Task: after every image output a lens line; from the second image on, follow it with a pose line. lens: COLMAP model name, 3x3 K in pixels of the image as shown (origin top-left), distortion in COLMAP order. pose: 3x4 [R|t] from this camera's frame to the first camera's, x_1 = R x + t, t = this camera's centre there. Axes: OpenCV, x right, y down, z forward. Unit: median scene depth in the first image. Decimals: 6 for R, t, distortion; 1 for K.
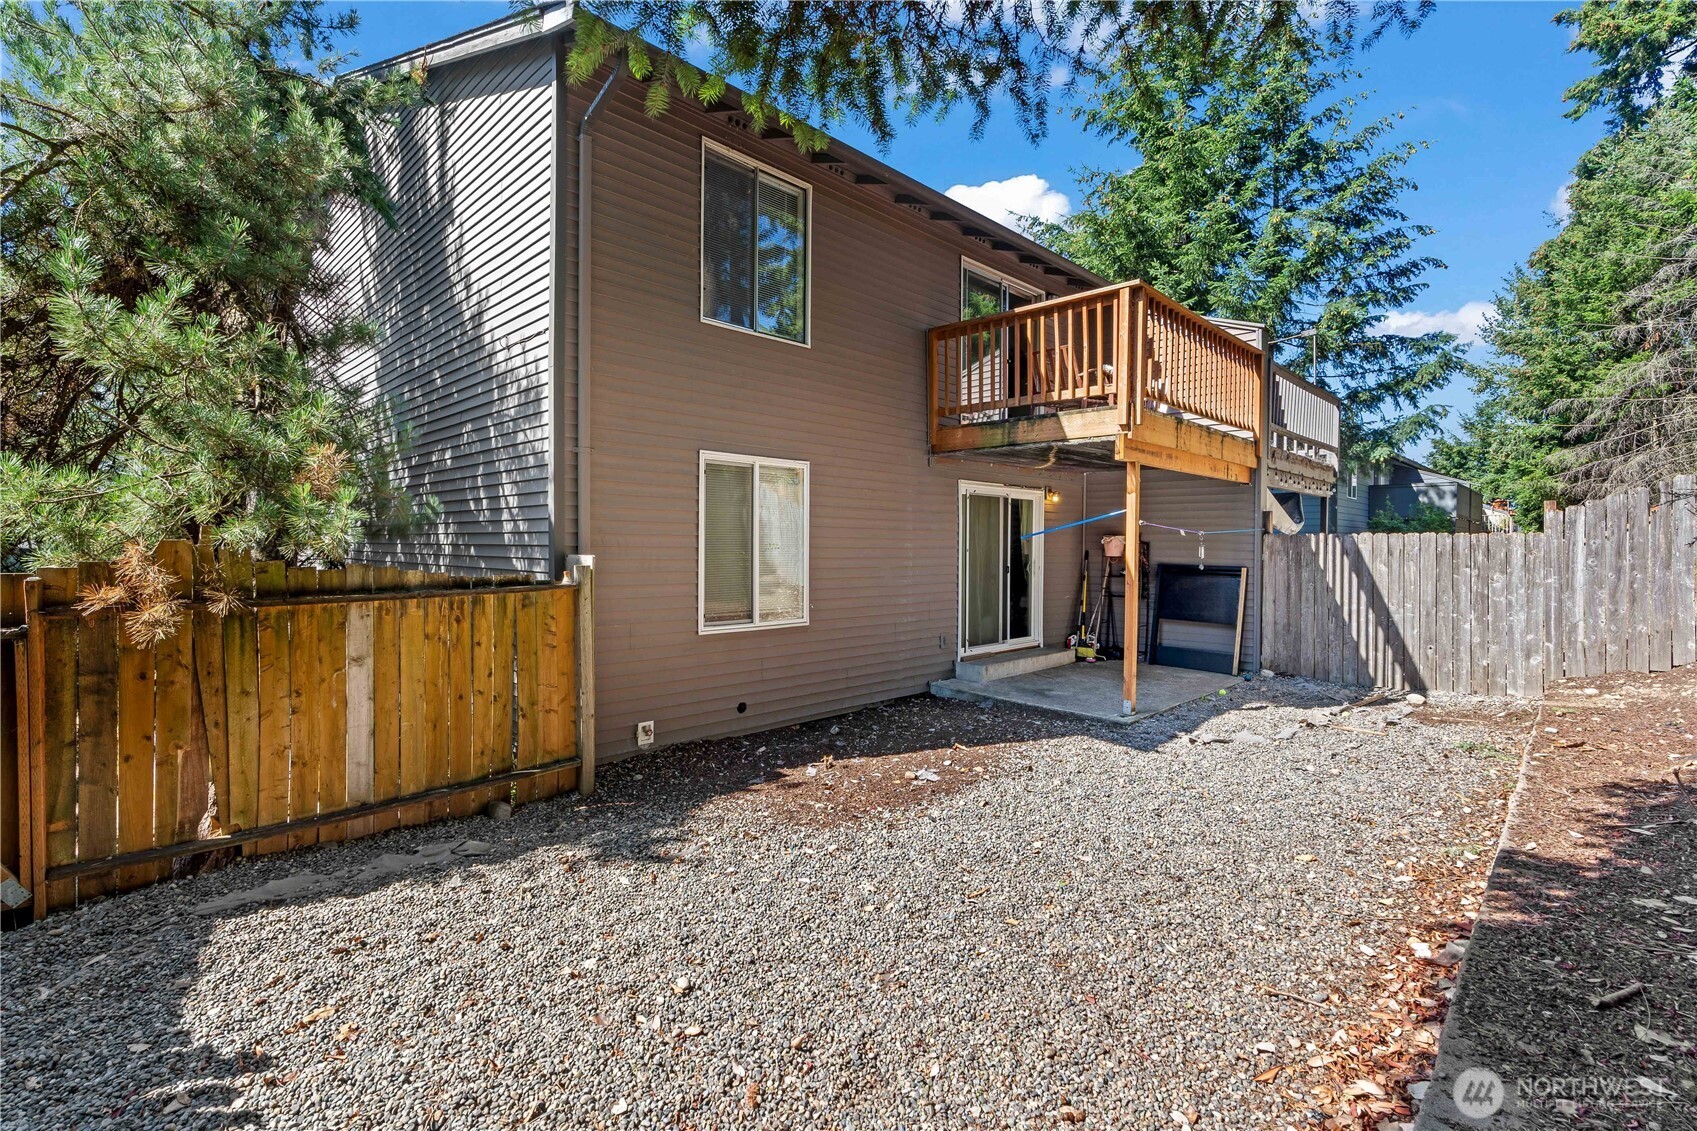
lens RADIAL K [[782.8, 0, 843.2], [0, 782.8, 551.8], [0, 0, 1]] dist [-0.008160, 0.000477]
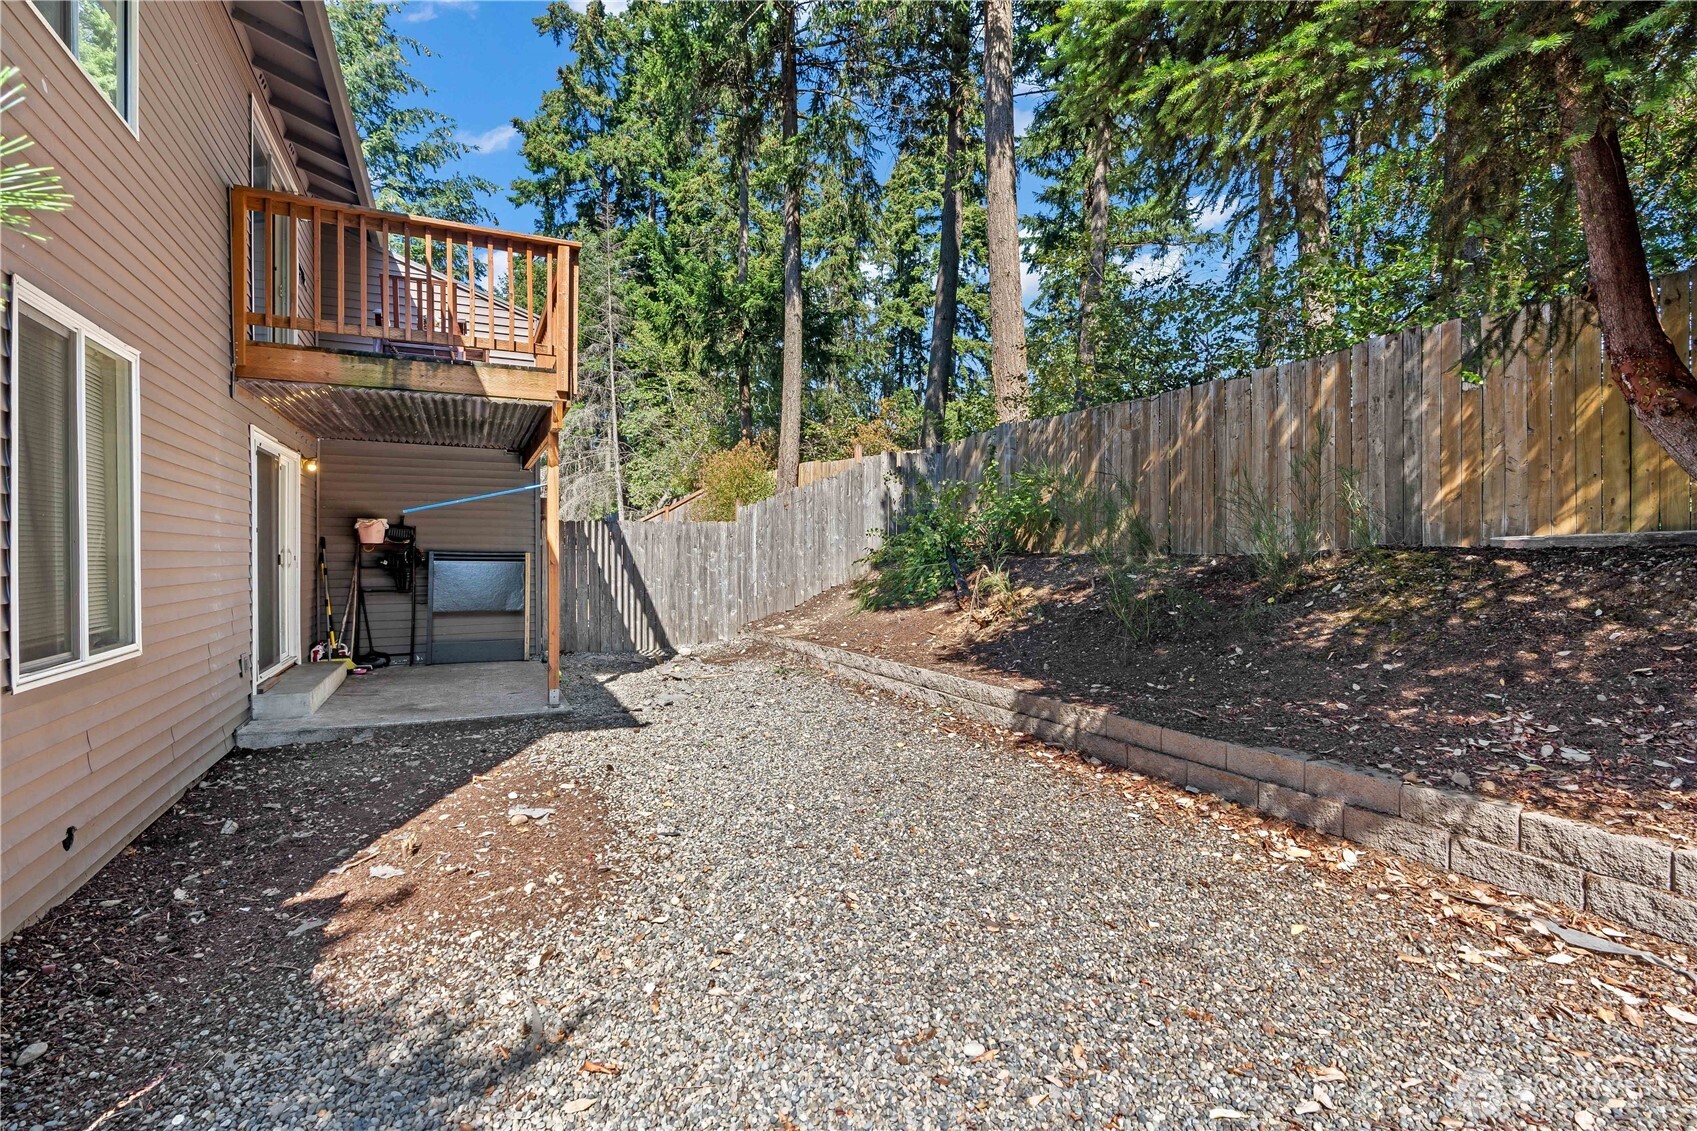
lens RADIAL K [[782.8, 0, 849.1], [0, 782.8, 560.3], [0, 0, 1]] dist [-0.008160, 0.000477]
pose [[0.297123, -0.016983, 0.954688, -0.469047], [0.016337, 0.999786, 0.012700, 0.034037], [-0.954699, 0.011823, 0.297337, 0.434405]]
